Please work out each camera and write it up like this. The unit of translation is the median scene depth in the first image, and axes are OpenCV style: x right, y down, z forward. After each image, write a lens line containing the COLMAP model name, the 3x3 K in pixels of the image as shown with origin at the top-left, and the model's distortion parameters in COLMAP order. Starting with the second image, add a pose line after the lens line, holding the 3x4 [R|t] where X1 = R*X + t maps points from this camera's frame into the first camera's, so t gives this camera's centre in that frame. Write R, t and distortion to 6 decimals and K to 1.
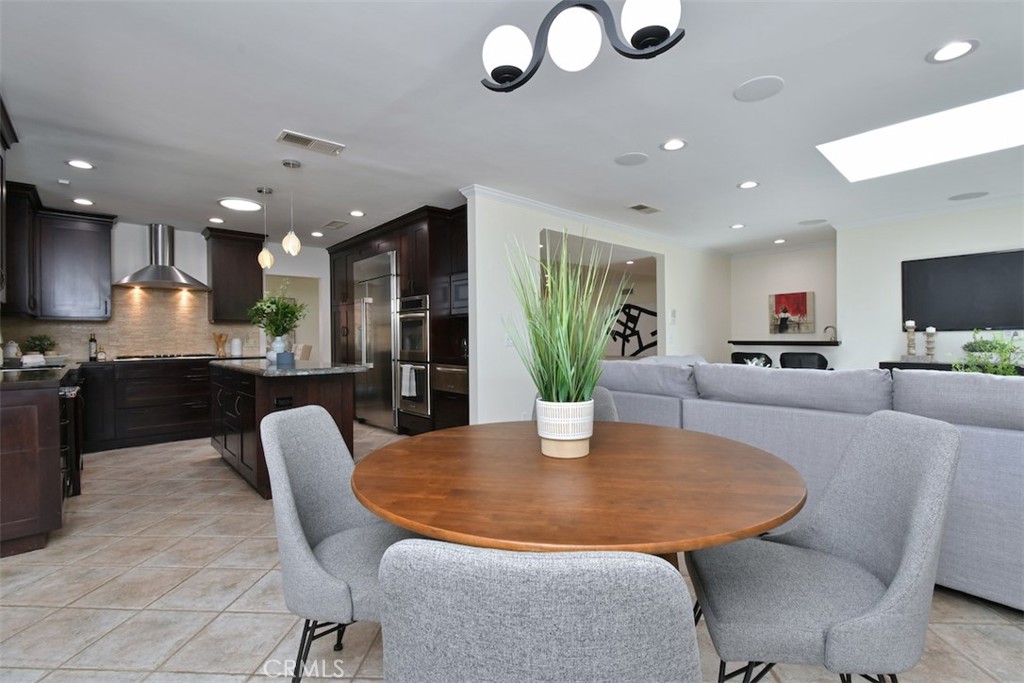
lens RADIAL K [[457.1, 0, 515.9], [0, 457.1, 338.6], [0, 0, 1]] dist [0.001181, 0.000229]
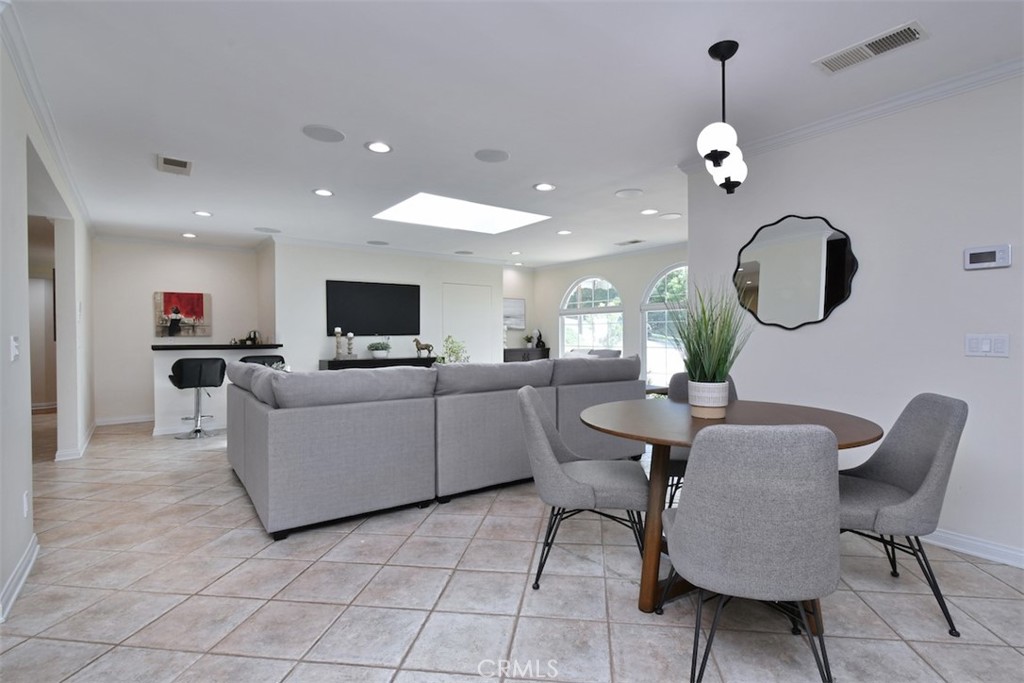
lens RADIAL K [[457.1, 0, 517.6], [0, 457.1, 337.4], [0, 0, 1]] dist [0.001181, 0.000229]
pose [[0.100100, 0.002039, 0.994975, -0.253006], [0.005723, 0.999980, -0.002625, -0.003568], [-0.994961, 0.005957, 0.100086, 0.247990]]
